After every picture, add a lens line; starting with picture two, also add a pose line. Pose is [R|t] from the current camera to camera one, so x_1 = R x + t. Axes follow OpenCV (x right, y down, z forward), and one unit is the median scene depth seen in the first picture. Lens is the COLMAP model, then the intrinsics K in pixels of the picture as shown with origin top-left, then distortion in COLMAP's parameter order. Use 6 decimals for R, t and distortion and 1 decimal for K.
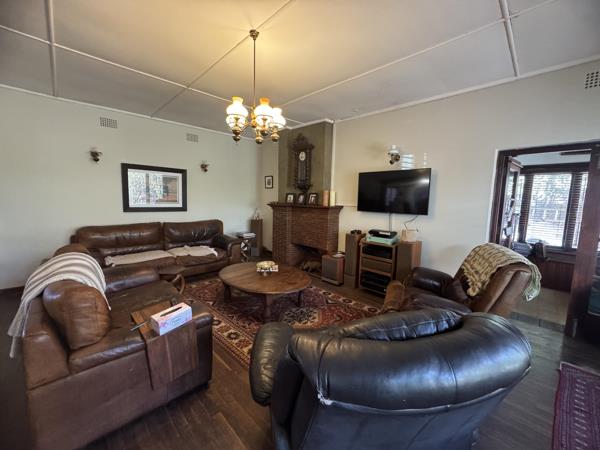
lens RADIAL K [[239.2, 0, 300.6], [0, 239.2, 222.8], [0, 0, 1]] dist [-0.000919, -0.000130]
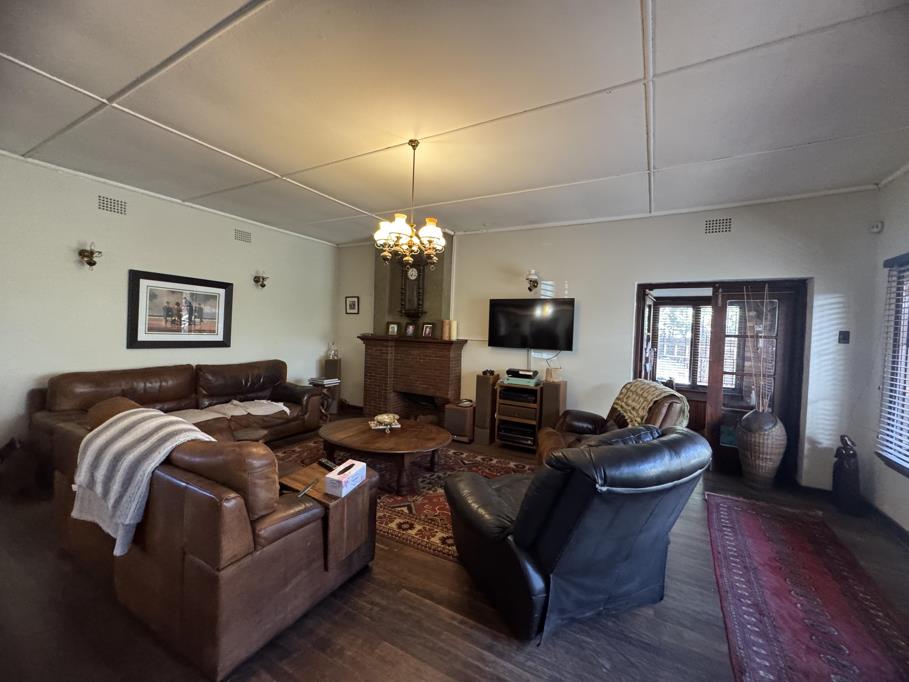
lens RADIAL K [[362.4, 0, 455.3], [0, 362.4, 337.6], [0, 0, 1]] dist [-0.000919, -0.000130]
pose [[0.958600, 0.005314, 0.284707, -0.231908], [0.015925, 0.997261, -0.072232, 0.008116], [-0.284311, 0.073776, 0.955889, -0.138726]]
